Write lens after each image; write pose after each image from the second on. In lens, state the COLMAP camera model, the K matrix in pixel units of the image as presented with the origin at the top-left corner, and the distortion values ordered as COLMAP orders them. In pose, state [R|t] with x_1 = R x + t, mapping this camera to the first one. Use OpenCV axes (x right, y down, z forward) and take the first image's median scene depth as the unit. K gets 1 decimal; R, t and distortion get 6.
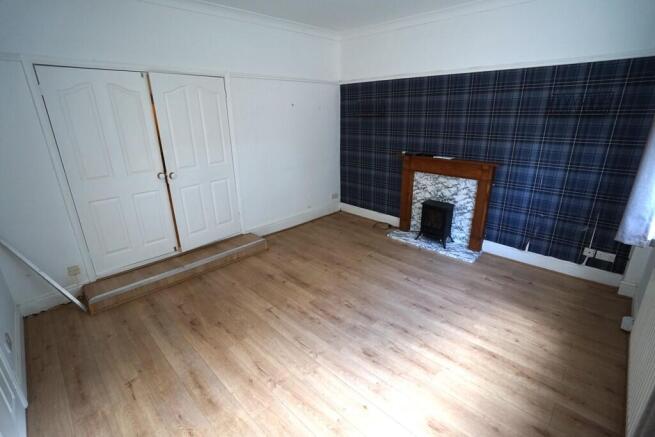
lens RADIAL K [[303.6, 0, 328.8], [0, 303.6, 216.6], [0, 0, 1]] dist [-0.061874, 0.021695]
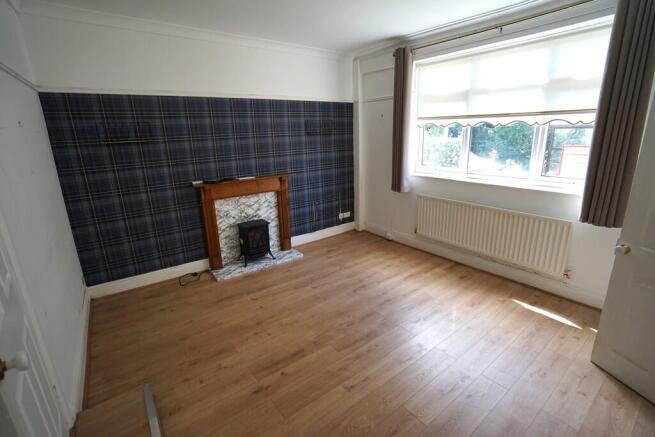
lens RADIAL K [[303.6, 0, 328.8], [0, 303.6, 216.6], [0, 0, 1]] dist [-0.061874, 0.021695]
pose [[0.148702, -0.253058, 0.955955, -0.655628], [0.343441, 0.919745, 0.190049, -0.195045], [-0.927327, 0.300053, 0.223678, 0.615001]]
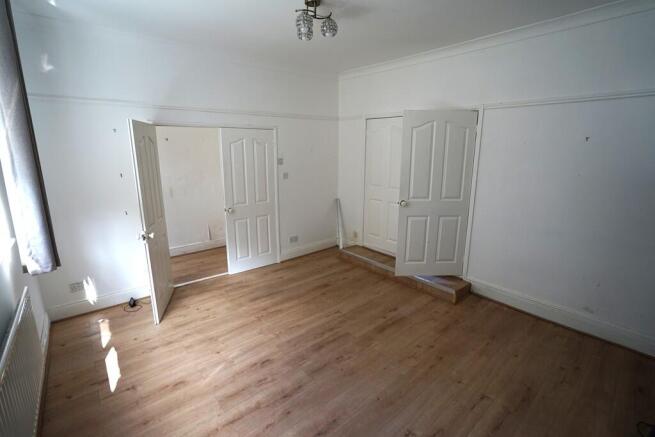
lens RADIAL K [[303.6, 0, 328.8], [0, 303.6, 216.6], [0, 0, 1]] dist [-0.061874, 0.021695]
pose [[-0.085755, 0.236609, -0.967813, 0.695744], [-0.321132, 0.912985, 0.251660, -0.255148], [0.943144, 0.332377, -0.002310, 0.689475]]
